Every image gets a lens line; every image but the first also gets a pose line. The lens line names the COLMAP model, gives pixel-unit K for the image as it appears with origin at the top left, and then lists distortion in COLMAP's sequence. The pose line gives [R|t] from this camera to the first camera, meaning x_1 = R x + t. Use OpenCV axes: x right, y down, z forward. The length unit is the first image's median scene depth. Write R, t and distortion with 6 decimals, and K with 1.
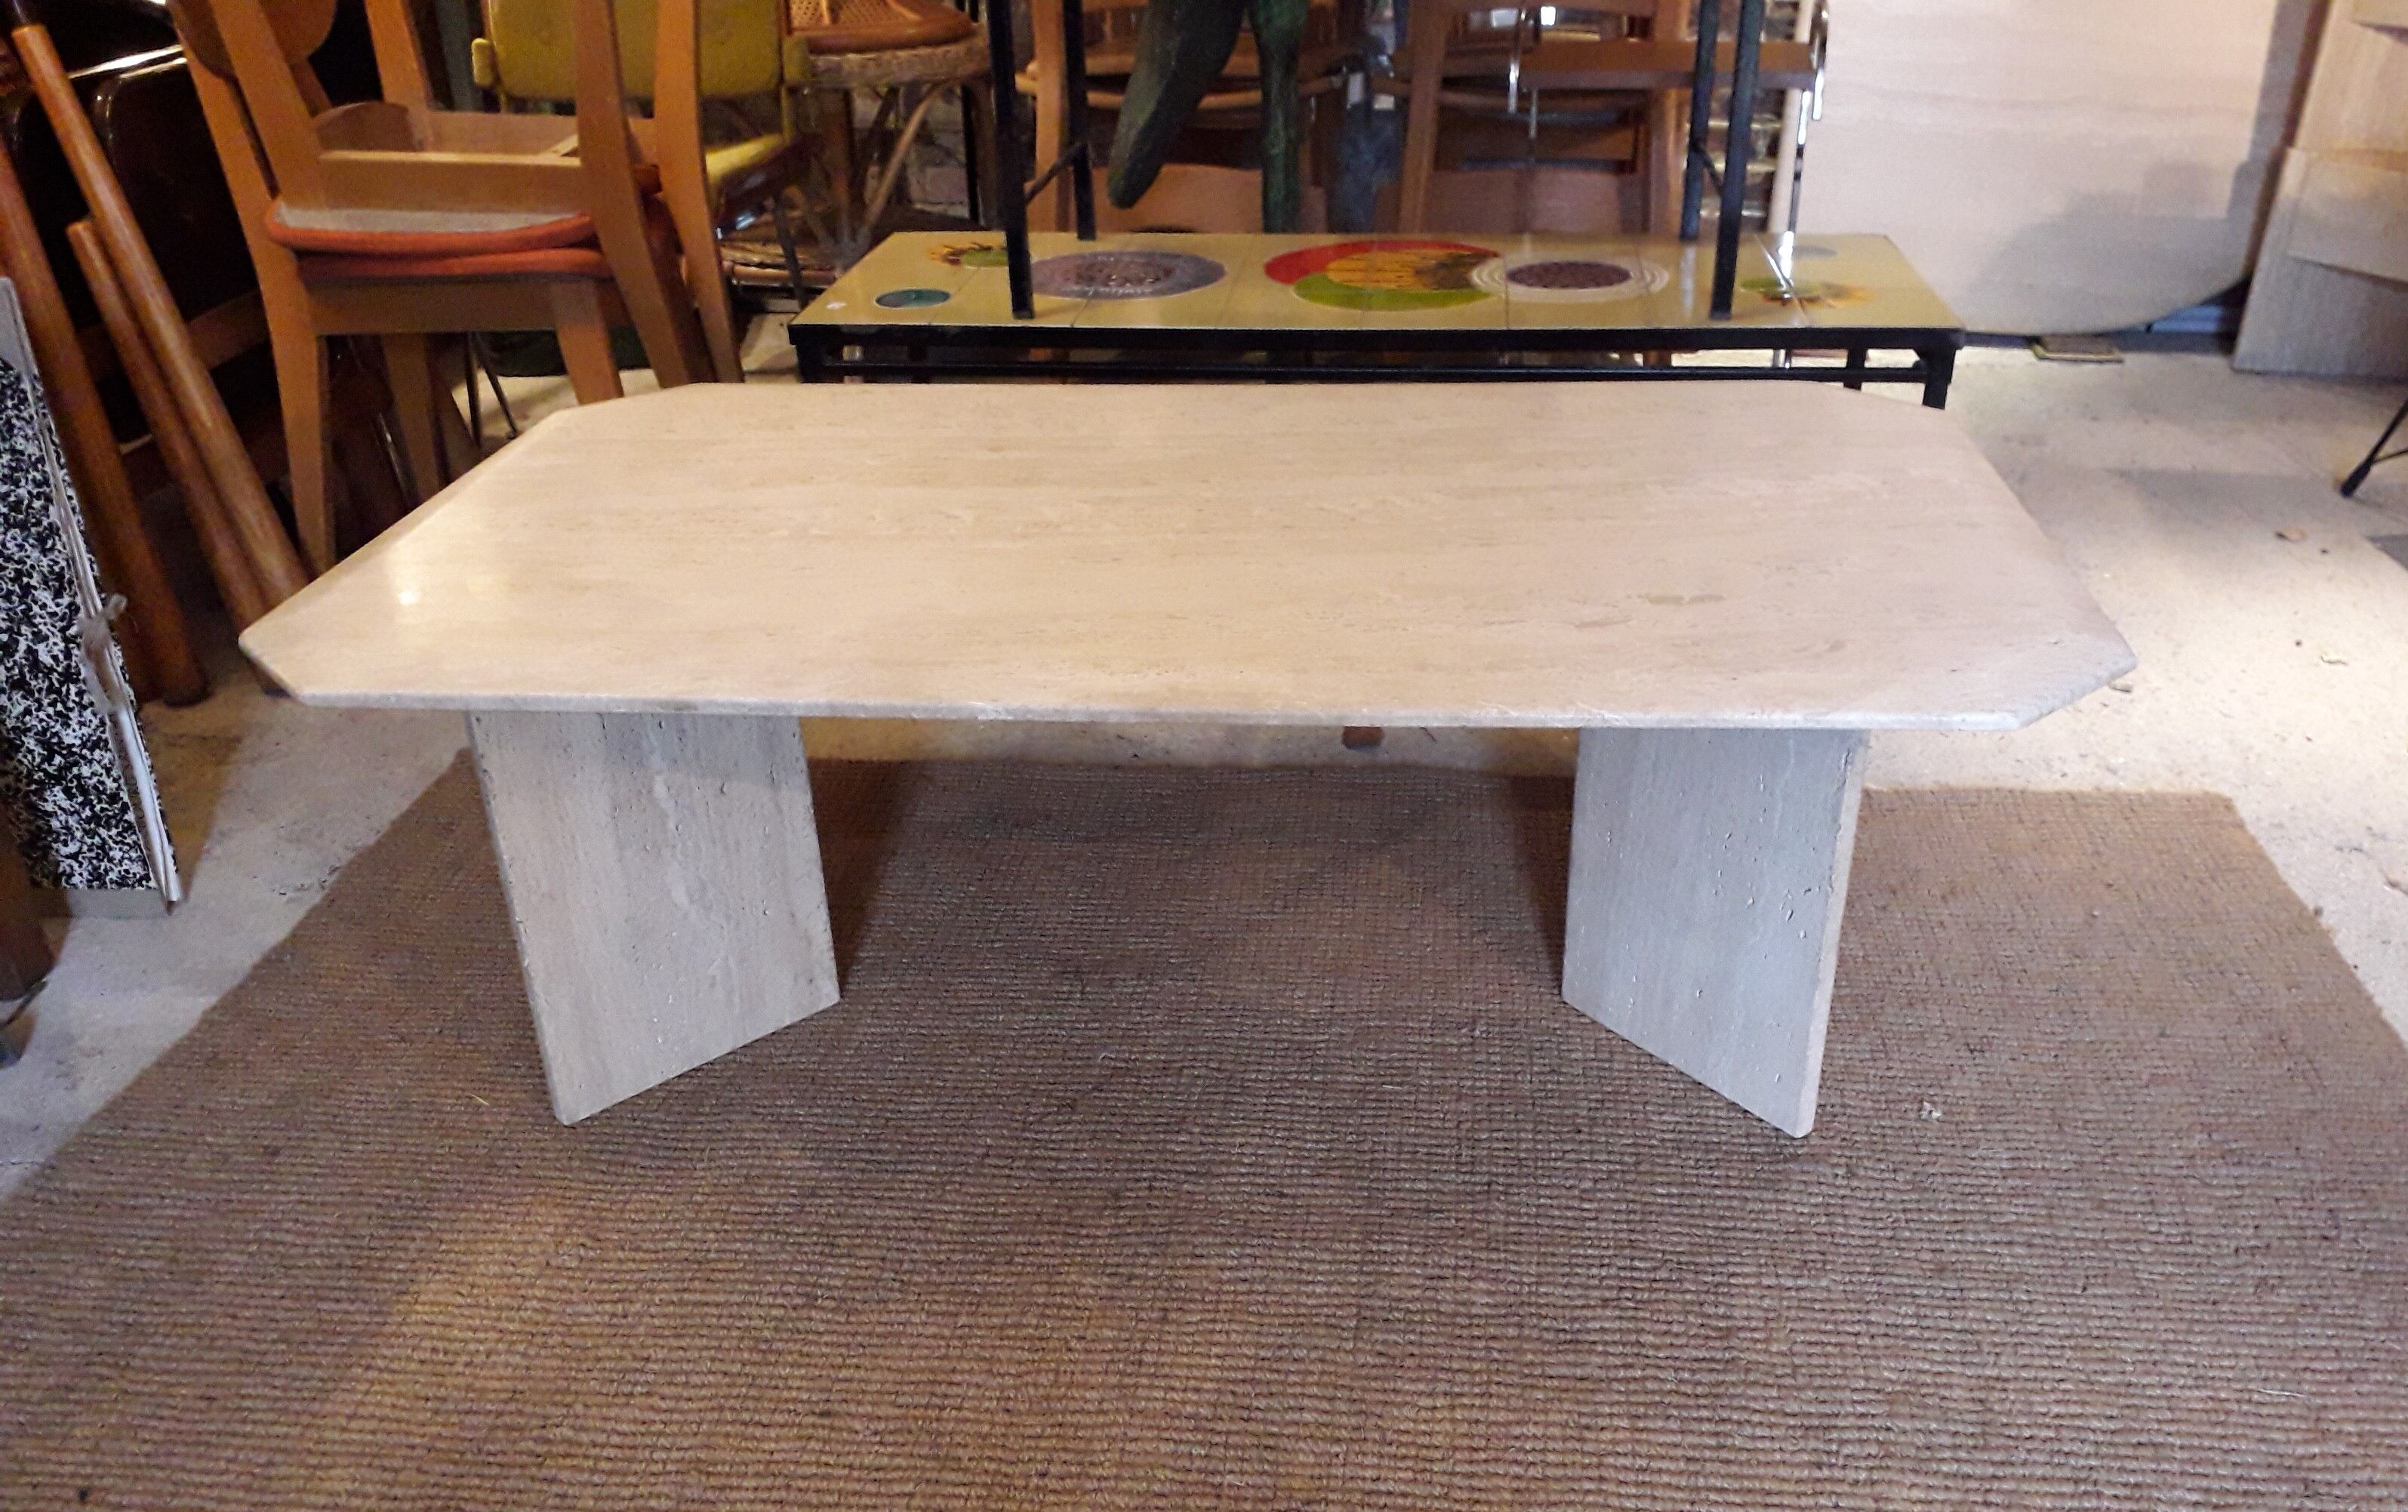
lens RADIAL K [[1895.3, 0, 1246.0], [0, 1895.3, 733.0], [0, 0, 1]] dist [0.027858, -0.036075]
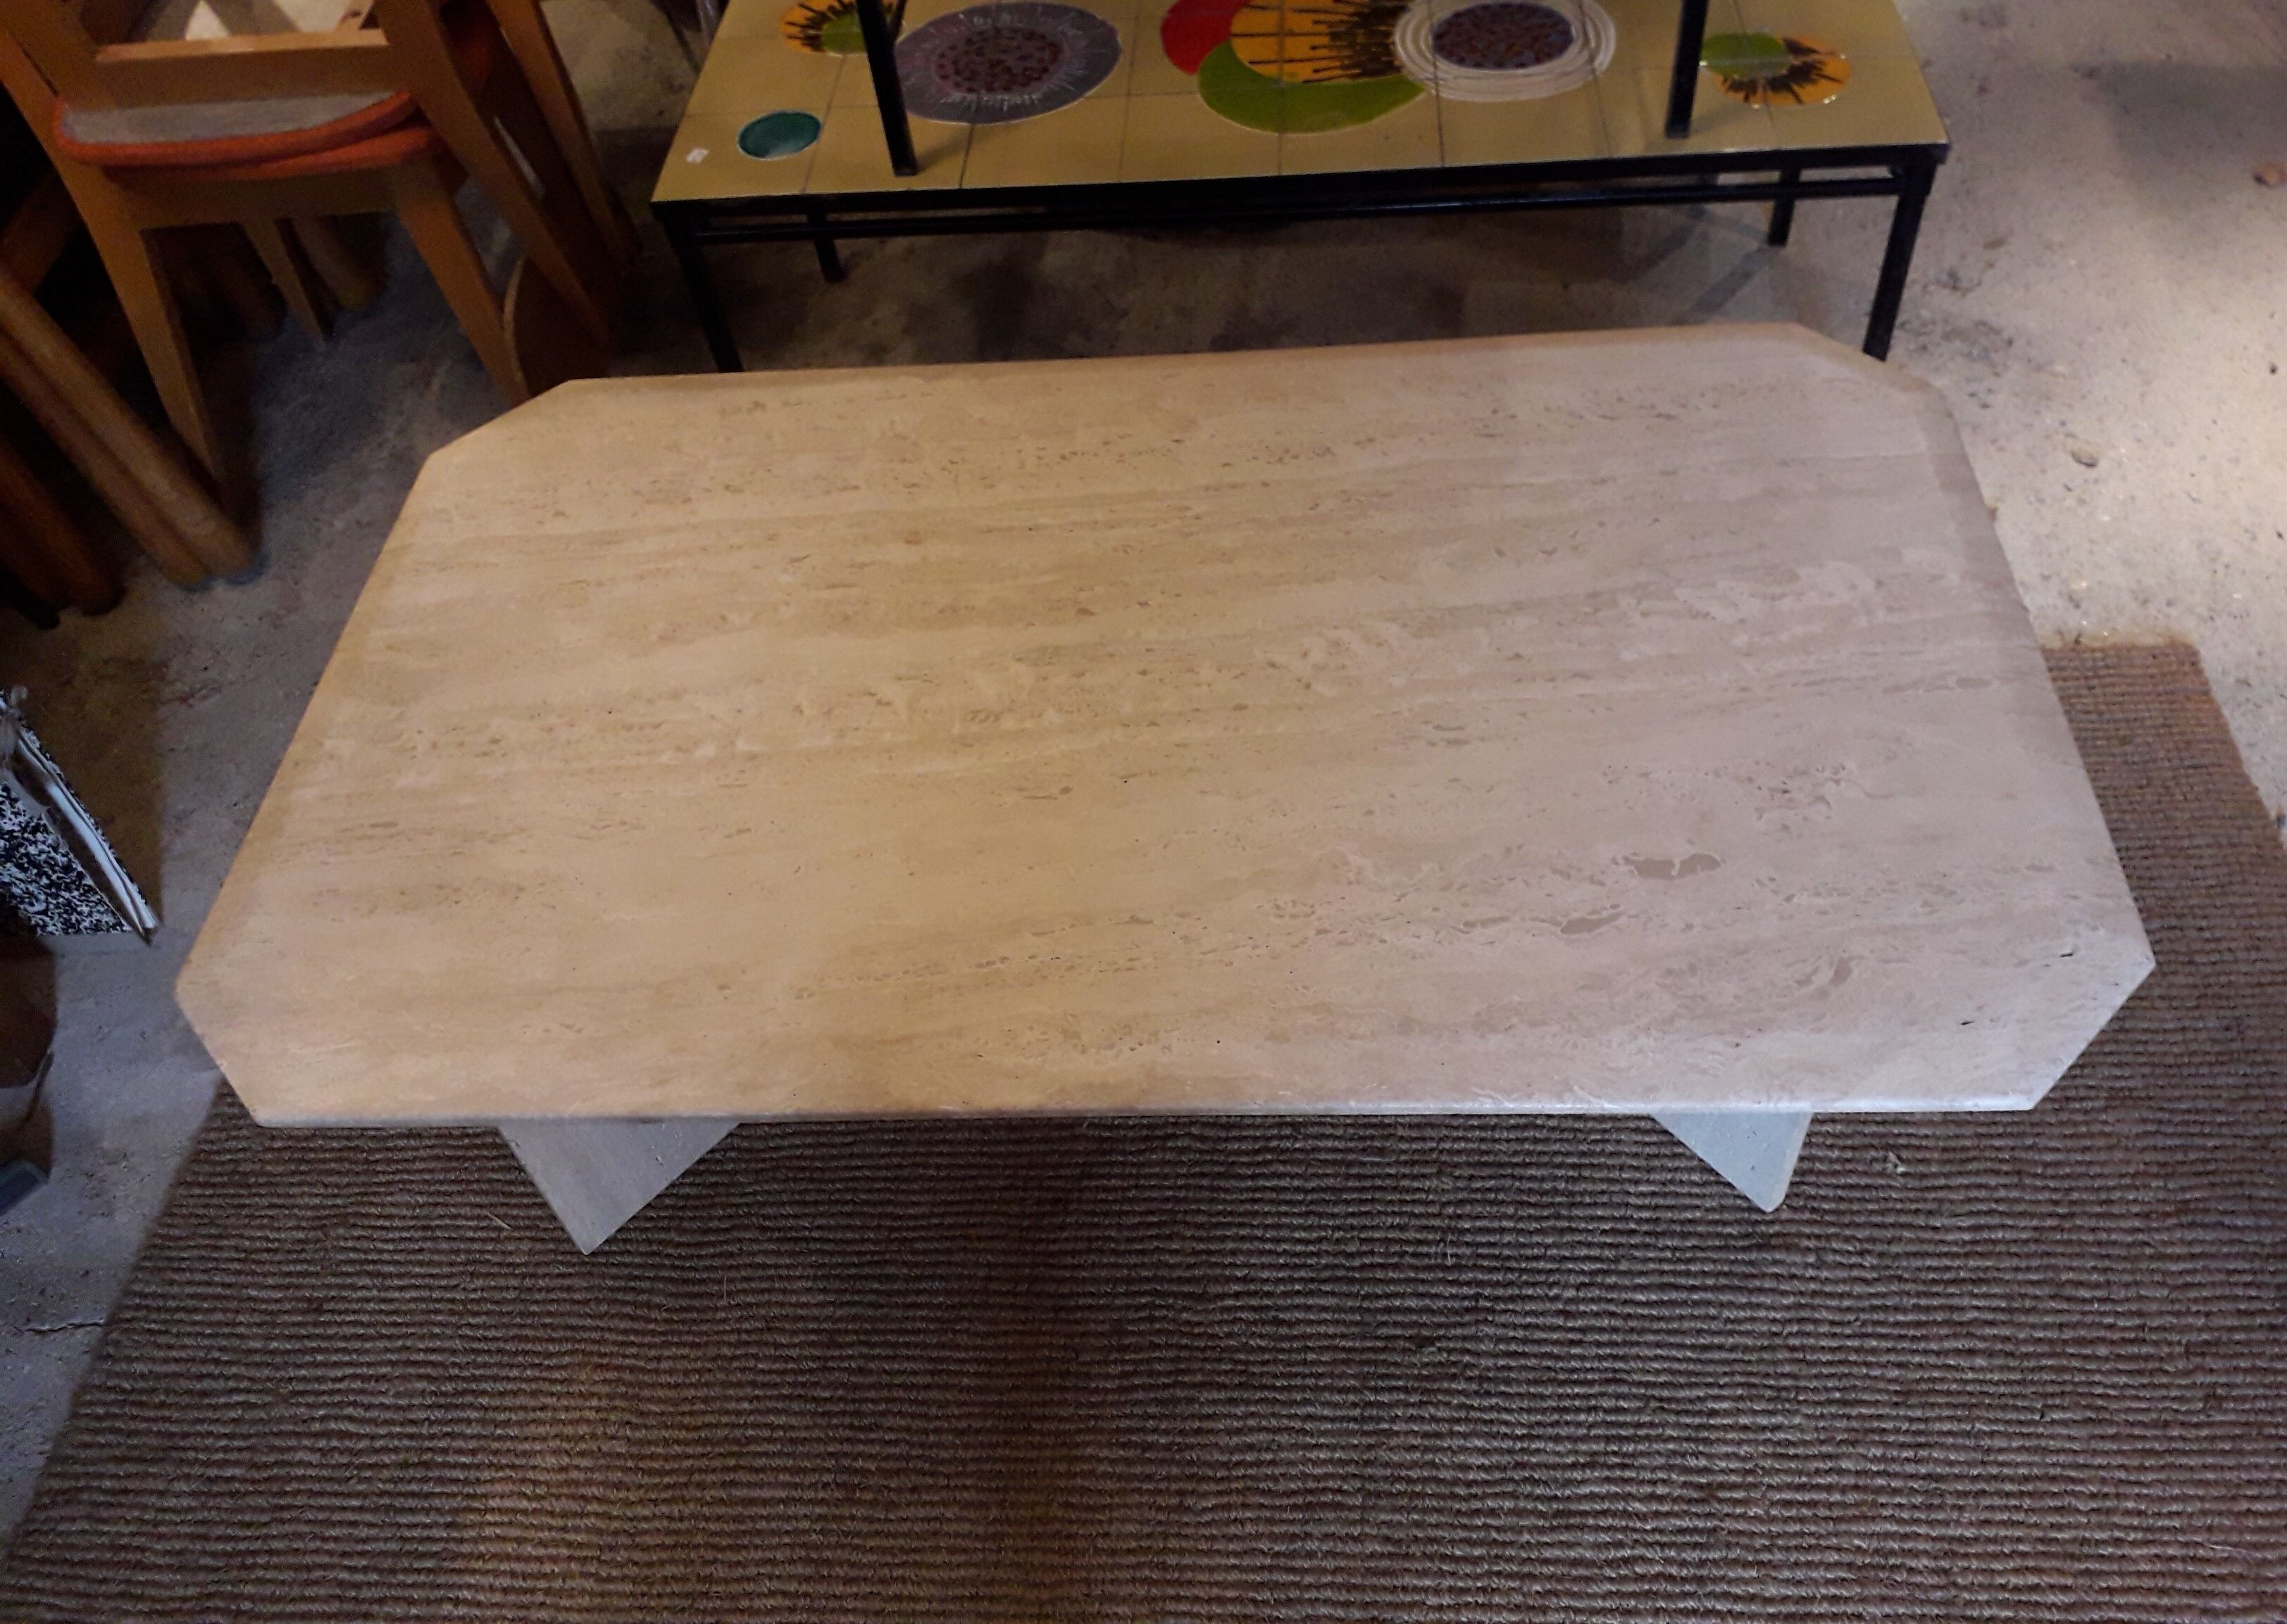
lens RADIAL K [[1842.1, 0, 1151.6], [0, 1842.1, 596.1], [0, 0, 1]] dist [0.018490, -0.025111]
pose [[0.996917, -0.077139, -0.014385, -0.005281], [0.077788, 0.947423, 0.310386, -0.482047], [-0.010315, -0.310548, 0.950502, 0.161014]]
